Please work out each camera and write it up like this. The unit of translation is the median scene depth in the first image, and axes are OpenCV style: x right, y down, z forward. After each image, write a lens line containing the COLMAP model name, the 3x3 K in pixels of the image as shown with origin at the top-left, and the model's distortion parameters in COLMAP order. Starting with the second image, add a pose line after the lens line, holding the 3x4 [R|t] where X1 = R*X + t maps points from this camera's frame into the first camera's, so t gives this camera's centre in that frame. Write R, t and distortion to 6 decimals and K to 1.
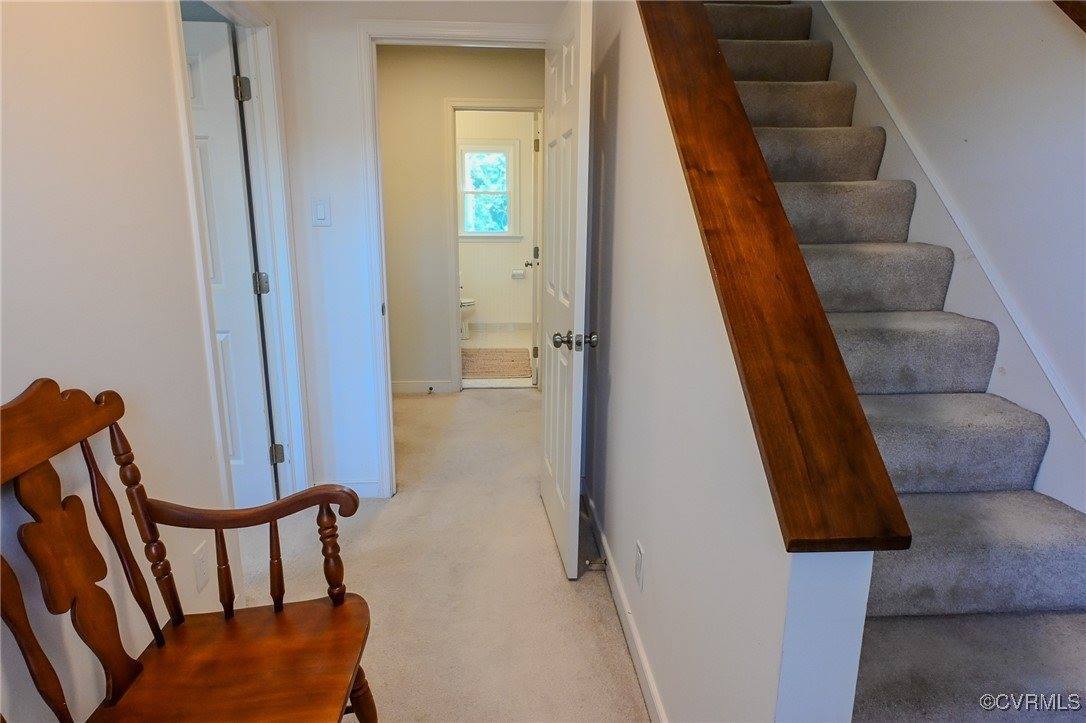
lens RADIAL K [[636.5, 0, 546.7], [0, 636.5, 367.2], [0, 0, 1]] dist [0.000864, -0.000532]
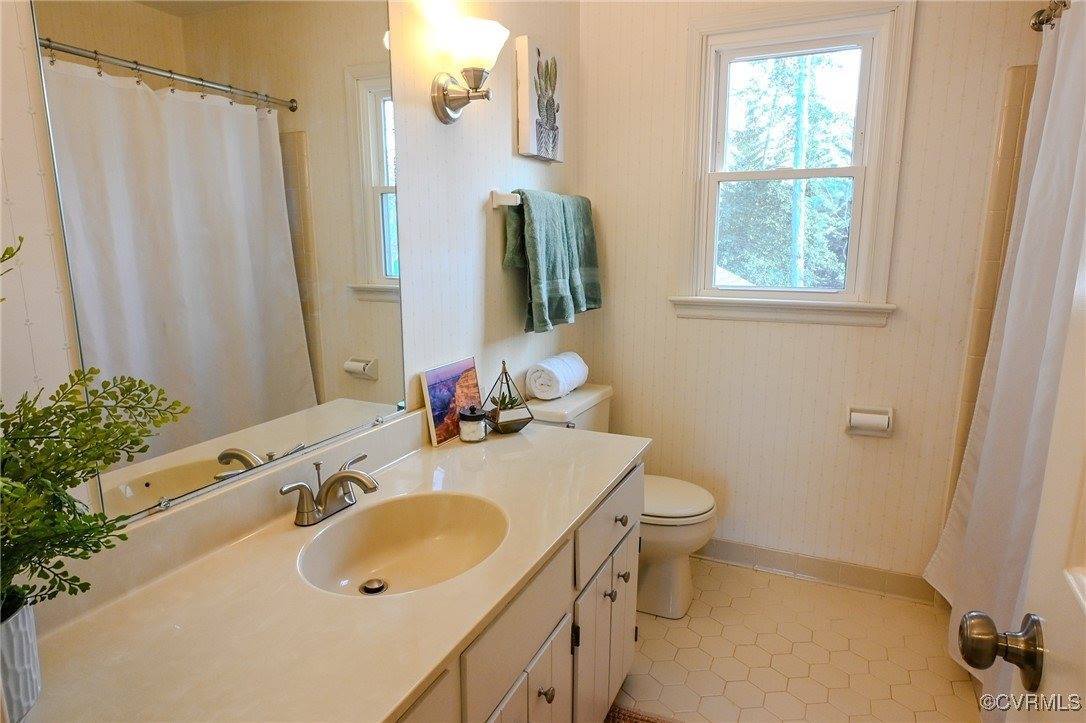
lens RADIAL K [[636.5, 0, 546.7], [0, 636.5, 367.2], [0, 0, 1]] dist [0.000864, -0.000532]
pose [[0.877090, 0.095522, -0.470733, -0.034964], [-0.114337, 0.993376, -0.011460, -0.147288], [0.466520, 0.063874, 0.882201, 0.616277]]
